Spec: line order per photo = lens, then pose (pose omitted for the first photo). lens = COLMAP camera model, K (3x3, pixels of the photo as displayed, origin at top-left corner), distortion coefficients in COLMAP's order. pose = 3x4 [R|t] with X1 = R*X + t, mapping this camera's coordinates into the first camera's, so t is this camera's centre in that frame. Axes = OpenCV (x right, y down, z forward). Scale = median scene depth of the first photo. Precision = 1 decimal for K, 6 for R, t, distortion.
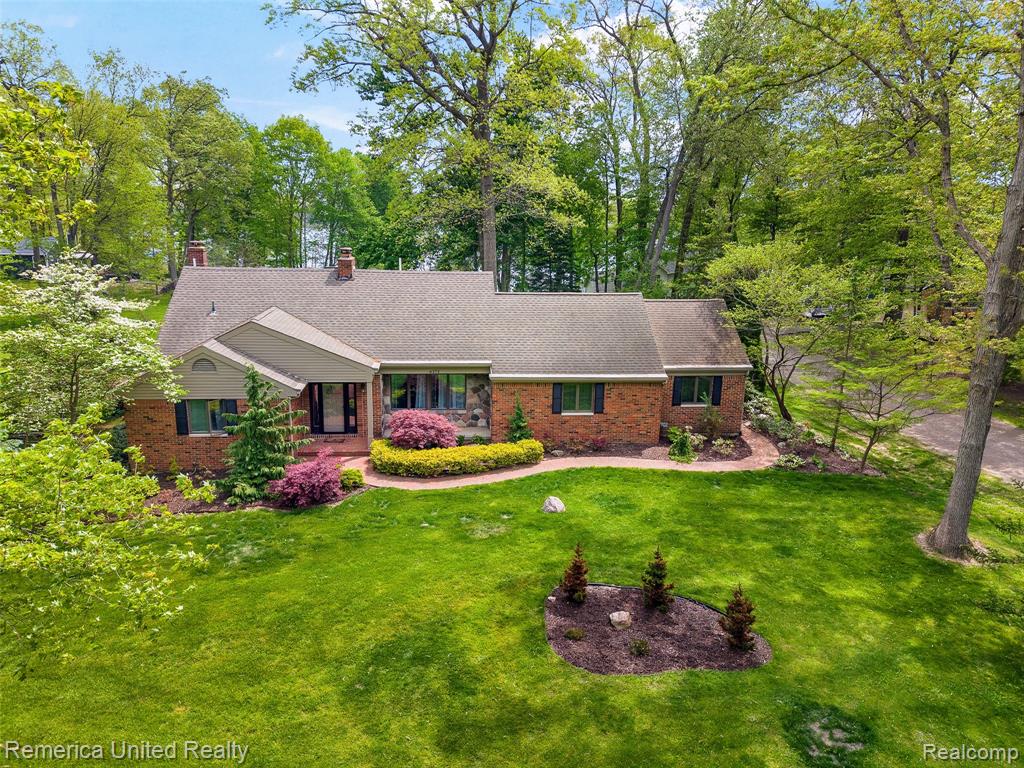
lens RADIAL K [[707.9, 0, 512.5], [0, 707.9, 393.7], [0, 0, 1]] dist [0.008166, -0.006318]
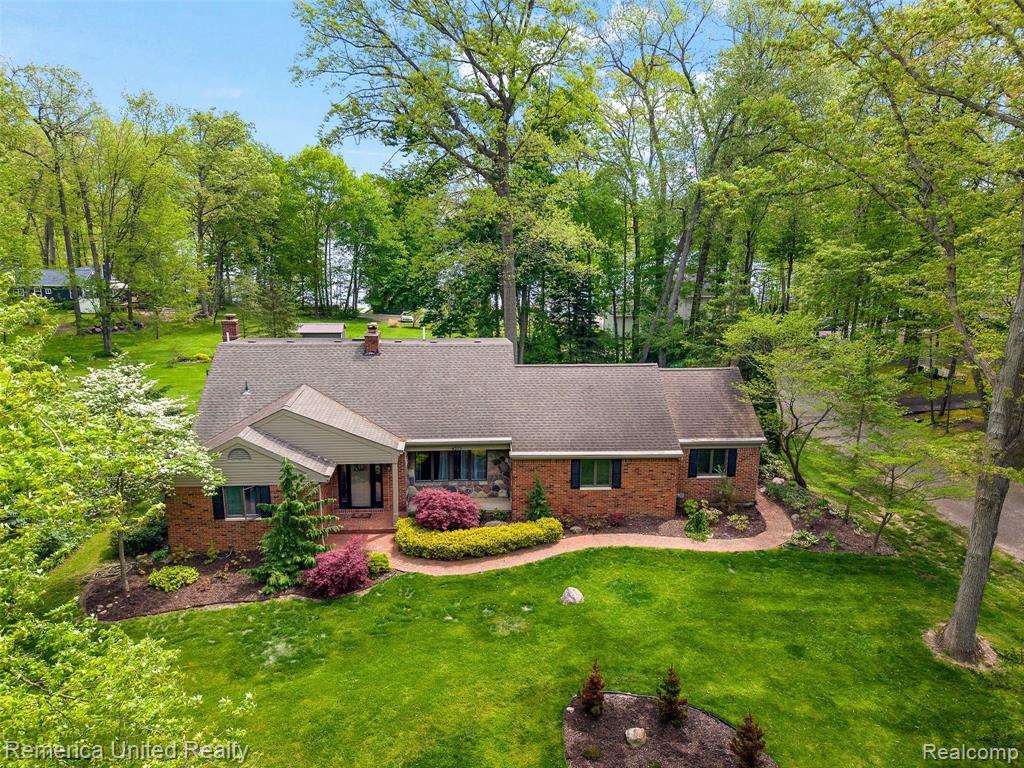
lens RADIAL K [[707.9, 0, 511.3], [0, 707.9, 378.4], [0, 0, 1]] dist [0.008166, -0.006318]
pose [[0.999566, -0.002300, -0.029375, 0.000045], [0.002052, 0.999962, -0.008478, -0.130743], [0.029393, 0.008414, 0.999533, -0.038252]]
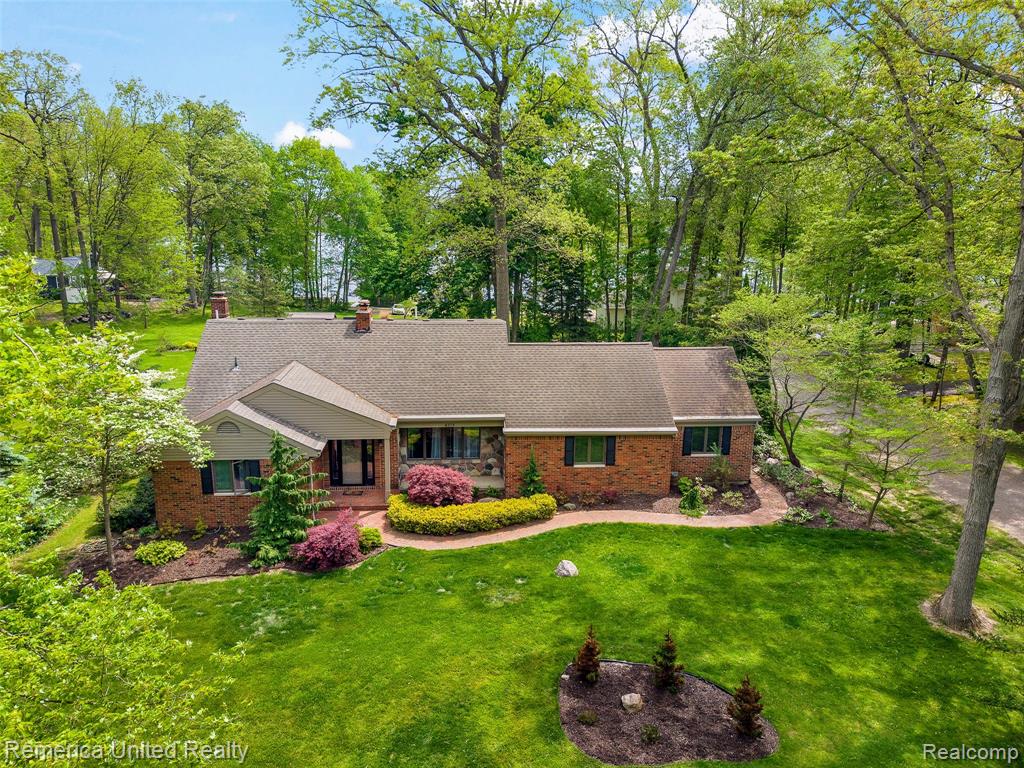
lens RADIAL K [[707.9, 0, 511.1], [0, 707.9, 381.1], [0, 0, 1]] dist [0.008166, -0.006318]
pose [[0.999854, -0.000413, -0.017058, -0.003973], [0.000292, 0.999975, -0.007116, -0.092028], [0.017060, 0.007110, 0.999829, -0.026625]]
